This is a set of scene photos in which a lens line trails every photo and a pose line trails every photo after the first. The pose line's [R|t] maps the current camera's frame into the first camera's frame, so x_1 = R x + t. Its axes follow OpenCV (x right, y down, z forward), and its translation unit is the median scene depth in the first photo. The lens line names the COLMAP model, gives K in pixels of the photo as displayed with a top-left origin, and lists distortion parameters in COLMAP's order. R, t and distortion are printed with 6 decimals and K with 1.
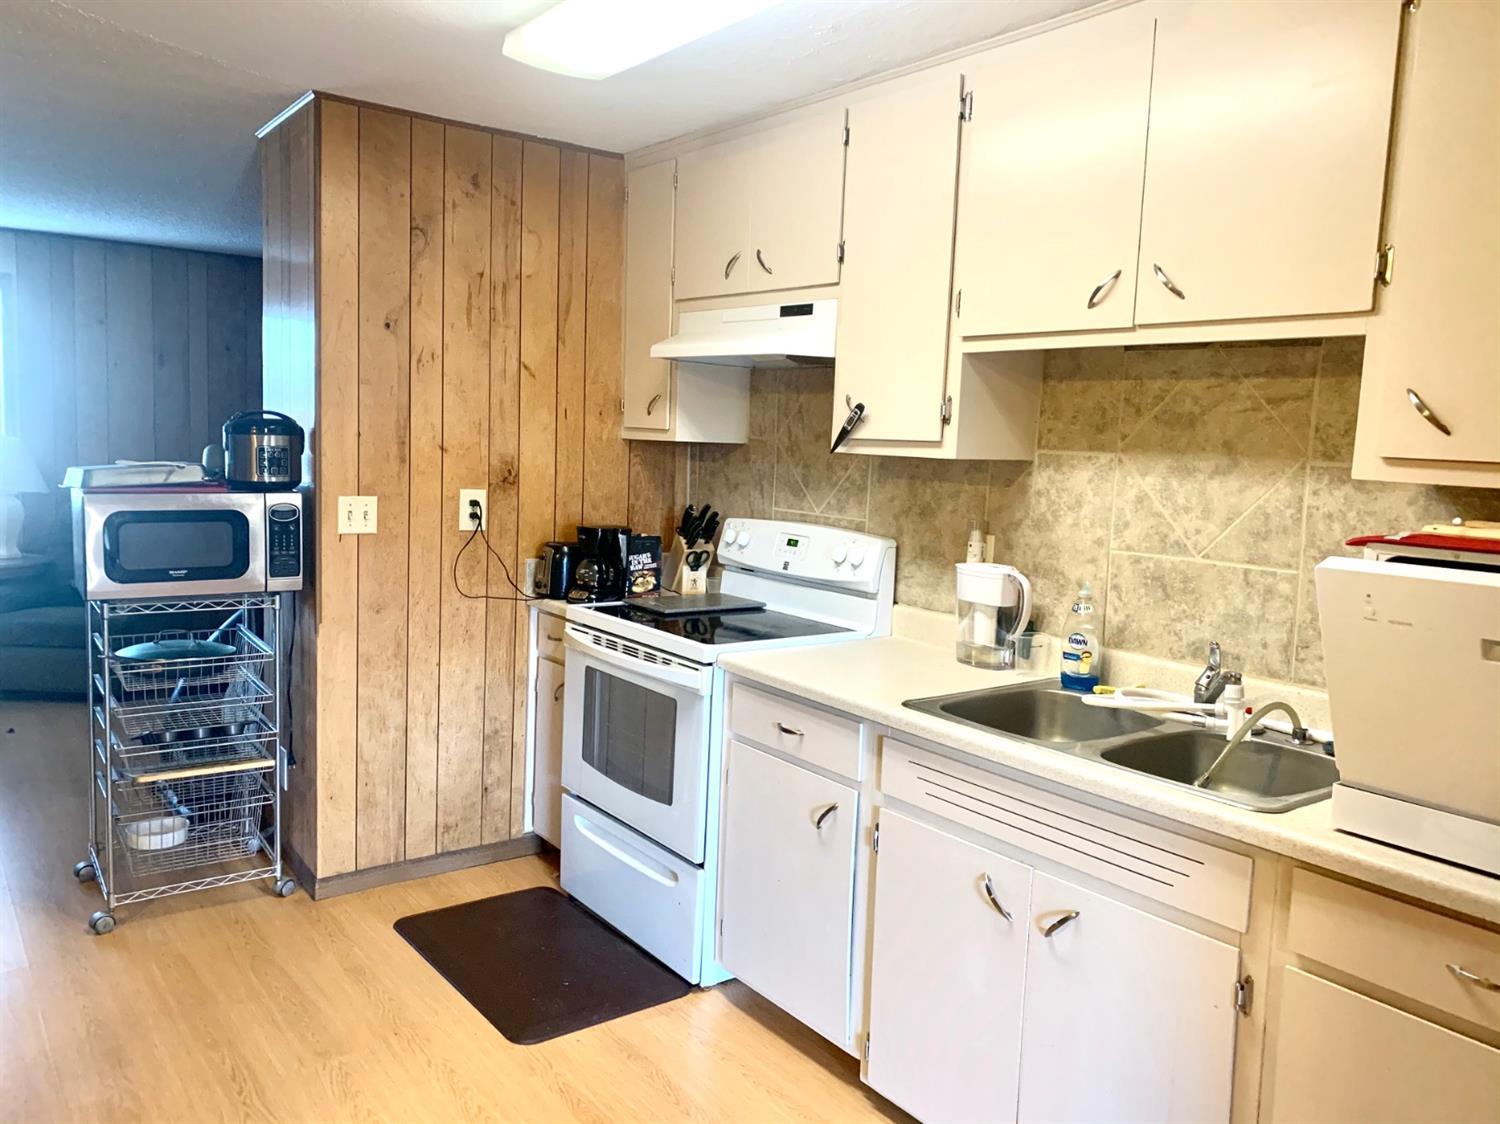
lens RADIAL K [[1139.3, 0, 747.5], [0, 1139.3, 562.9], [0, 0, 1]] dist [0.033777, -0.027259]
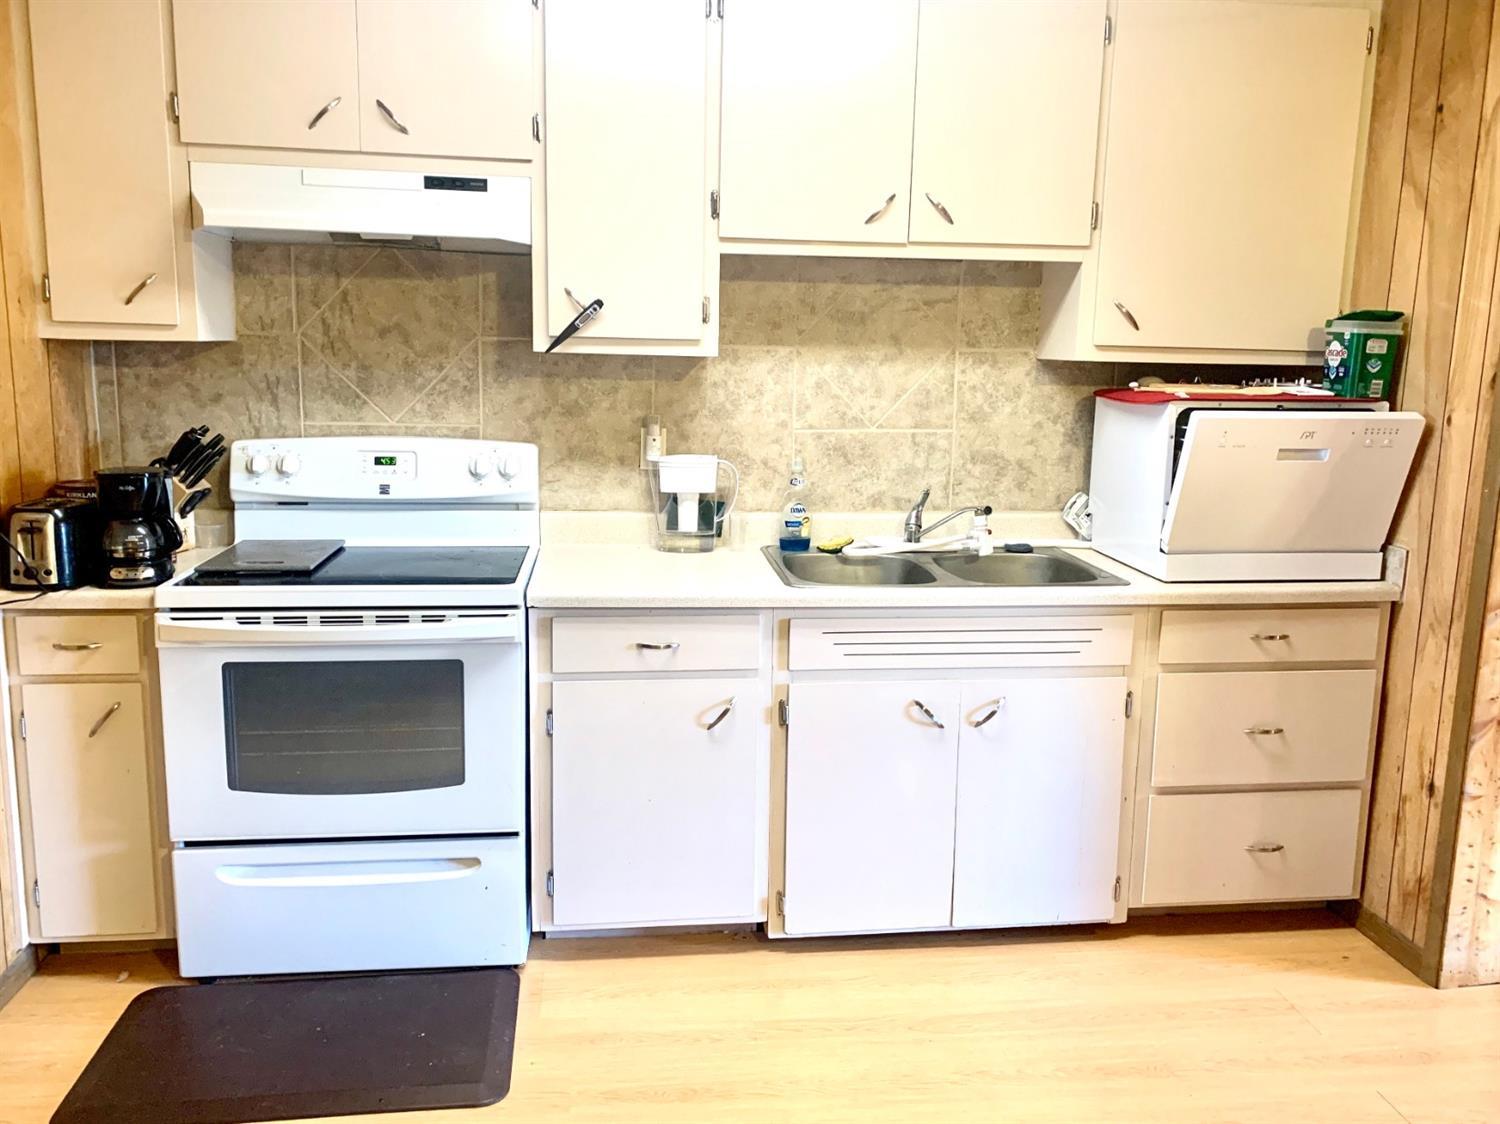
lens RADIAL K [[1219.4, 0, 756.2], [0, 1219.4, 564.6], [0, 0, 1]] dist [0.093095, -0.055837]
pose [[0.501664, -0.186731, 0.844668, -0.747222], [0.097643, 0.982408, 0.159190, -0.074800], [-0.859534, 0.002616, 0.511071, 0.374576]]
